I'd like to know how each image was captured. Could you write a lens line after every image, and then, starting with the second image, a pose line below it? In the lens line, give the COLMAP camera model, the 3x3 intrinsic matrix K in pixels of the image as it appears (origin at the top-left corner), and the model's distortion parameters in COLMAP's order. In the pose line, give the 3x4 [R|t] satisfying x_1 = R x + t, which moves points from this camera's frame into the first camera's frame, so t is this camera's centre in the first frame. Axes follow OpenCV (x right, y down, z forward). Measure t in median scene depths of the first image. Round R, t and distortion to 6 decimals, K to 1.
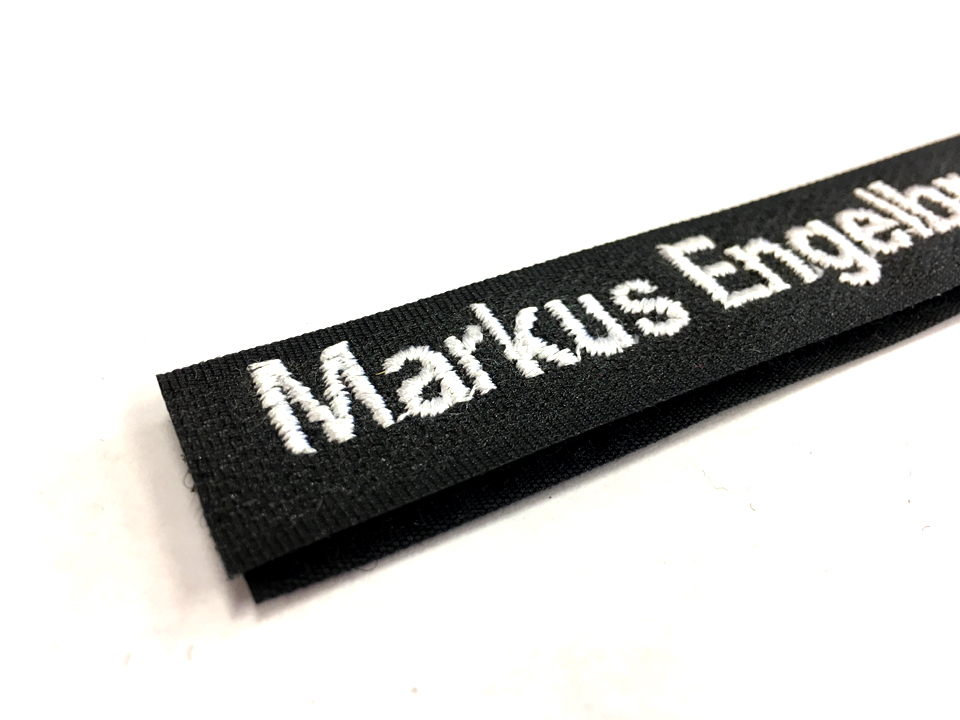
lens RADIAL K [[812.9, 0, 480.0], [0, 812.9, 360.0], [0, 0, 1]] dist [0.002210, 0.004262]
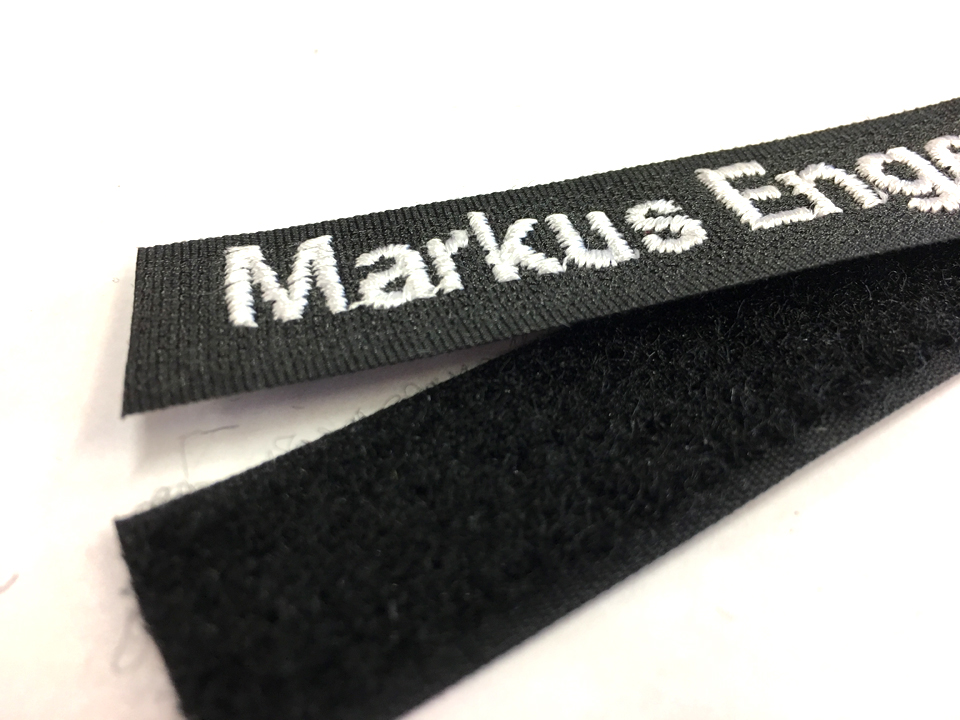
lens RADIAL K [[812.9, 0, 480.0], [0, 812.9, 360.0], [0, 0, 1]] dist [0.002210, 0.004262]
pose [[0.960296, 0.090640, -0.263849, 0.269105], [-0.108637, 0.992592, -0.054406, 0.151971], [0.256963, 0.080910, 0.963028, 0.120233]]
